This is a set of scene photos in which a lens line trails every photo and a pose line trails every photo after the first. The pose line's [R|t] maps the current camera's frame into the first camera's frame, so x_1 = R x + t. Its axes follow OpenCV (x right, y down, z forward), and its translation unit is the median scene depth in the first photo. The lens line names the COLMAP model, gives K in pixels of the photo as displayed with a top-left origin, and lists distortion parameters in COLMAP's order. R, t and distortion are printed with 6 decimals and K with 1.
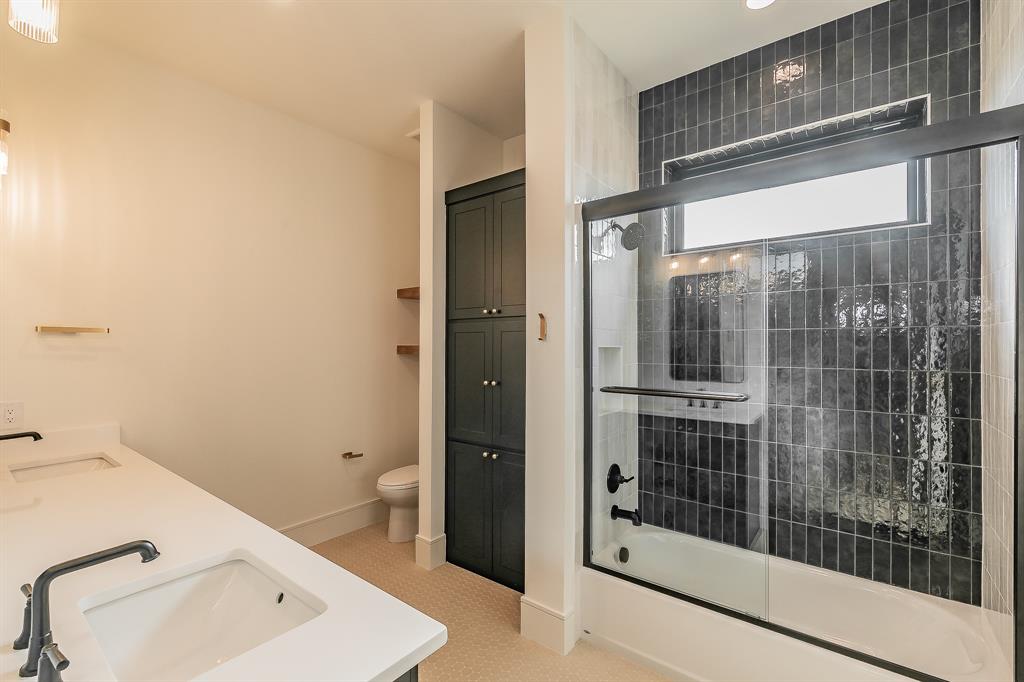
lens RADIAL K [[446.3, 0, 510.6], [0, 446.3, 341.9], [0, 0, 1]] dist [0.000683, -0.000480]
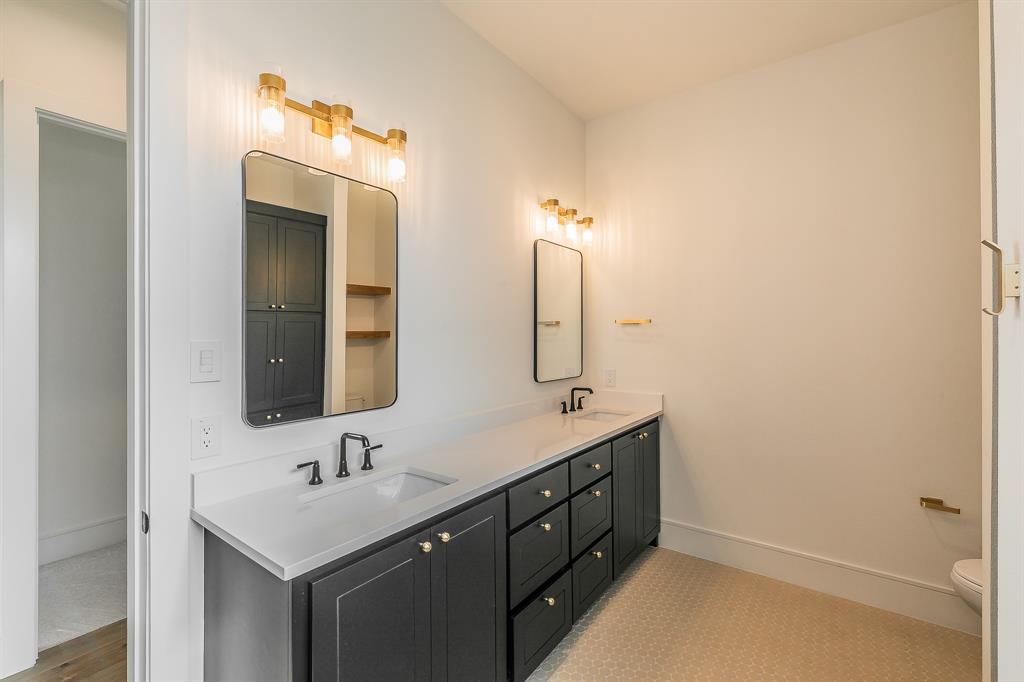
lens RADIAL K [[446.3, 0, 509.9], [0, 446.3, 339.9], [0, 0, 1]] dist [0.000683, -0.000480]
pose [[0.022408, 0.009796, -0.999701, 0.396390], [0.006631, 0.999929, 0.009947, 0.014355], [0.999727, -0.006852, 0.022341, 0.584616]]
